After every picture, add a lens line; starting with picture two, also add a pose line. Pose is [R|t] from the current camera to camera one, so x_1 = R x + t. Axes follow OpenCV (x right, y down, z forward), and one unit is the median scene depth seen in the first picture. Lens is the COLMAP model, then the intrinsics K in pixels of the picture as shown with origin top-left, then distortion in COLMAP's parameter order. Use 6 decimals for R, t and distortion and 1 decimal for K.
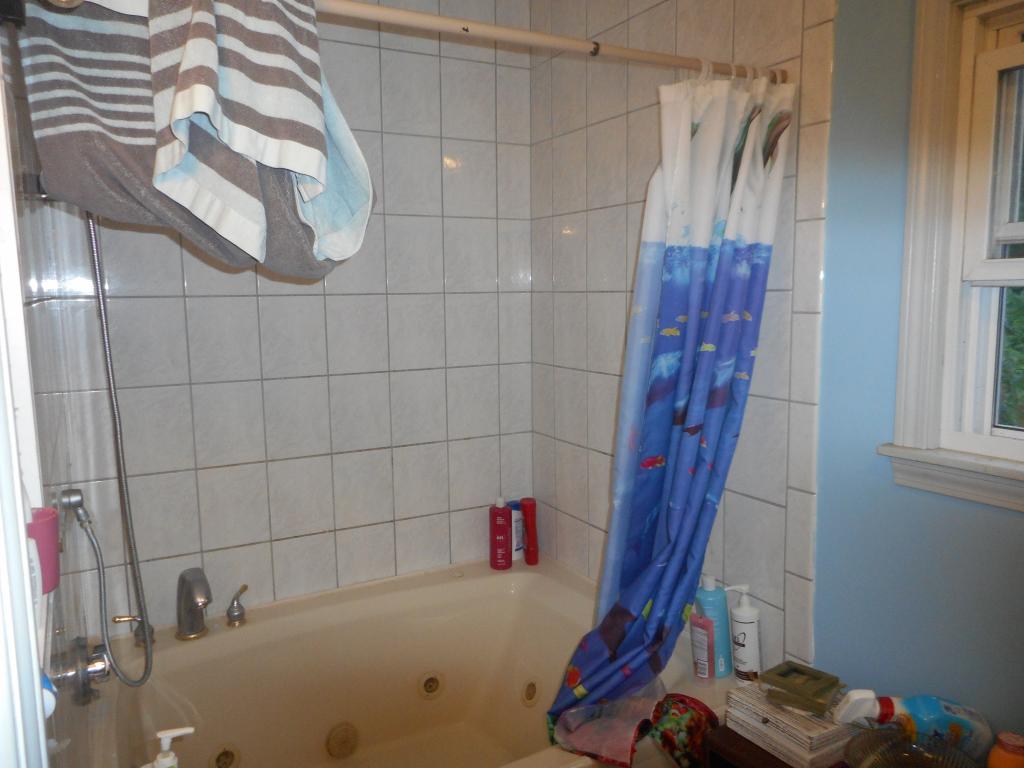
lens RADIAL K [[785.0, 0, 512.0], [0, 785.0, 384.0], [0, 0, 1]] dist [0.033099, -0.004550]
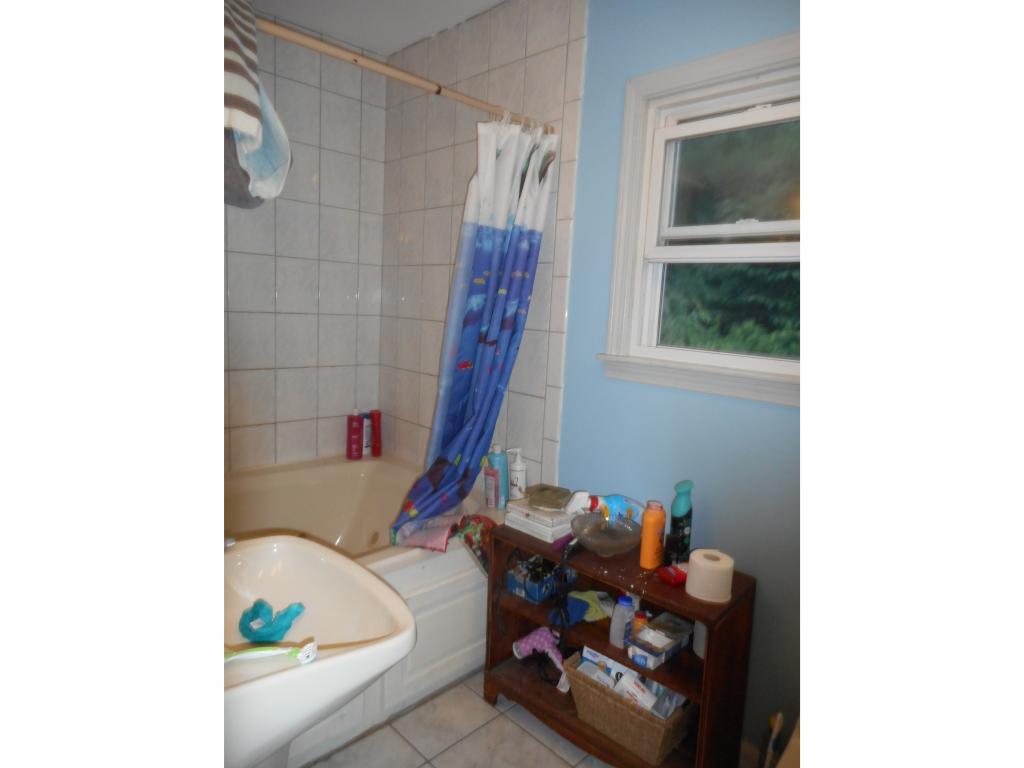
lens RADIAL K [[581.9, 0, 512.0], [0, 581.9, 384.0], [0, 0, 1]] dist [-0.002024, -0.000577]
pose [[0.963308, 0.028473, 0.266885, -0.039665], [-0.034399, 0.999254, 0.017555, 0.115161], [-0.266186, -0.026091, 0.963569, -0.140859]]
